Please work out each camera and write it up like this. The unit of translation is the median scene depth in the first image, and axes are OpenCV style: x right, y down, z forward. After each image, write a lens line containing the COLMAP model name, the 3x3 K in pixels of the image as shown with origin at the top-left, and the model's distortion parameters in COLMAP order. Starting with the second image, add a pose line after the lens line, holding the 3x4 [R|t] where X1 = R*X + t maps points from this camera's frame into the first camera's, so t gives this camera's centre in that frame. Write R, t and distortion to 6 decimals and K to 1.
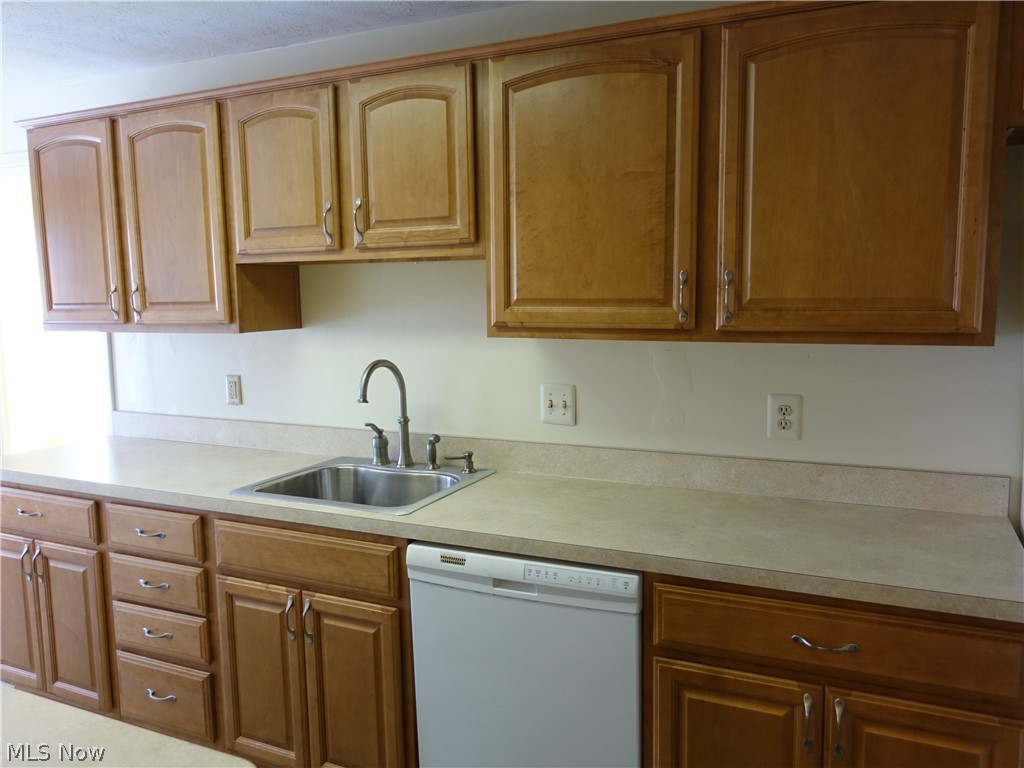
lens RADIAL K [[794.0, 0, 512.0], [0, 794.0, 384.0], [0, 0, 1]] dist [0.007264, -0.001784]
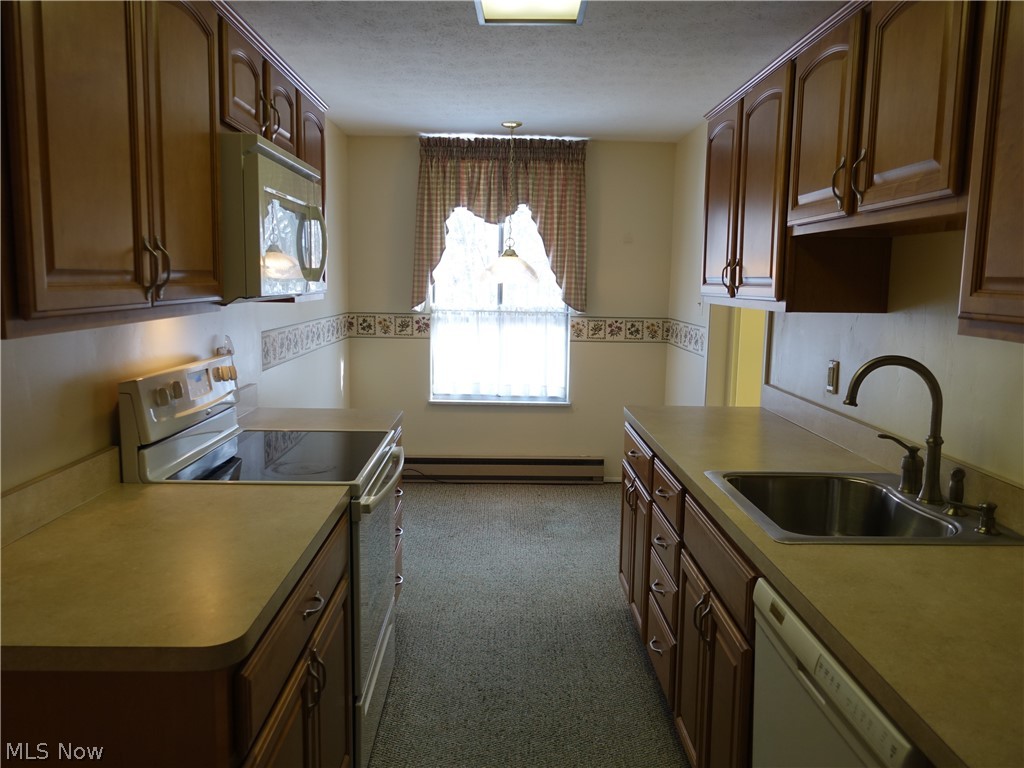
lens RADIAL K [[794.0, 0, 512.0], [0, 794.0, 384.0], [0, 0, 1]] dist [0.007264, -0.001784]
pose [[0.441429, 0.140701, -0.886196, 0.356589], [-0.128178, 0.987389, 0.092920, -0.027161], [0.888094, 0.072573, 0.453897, 0.315257]]
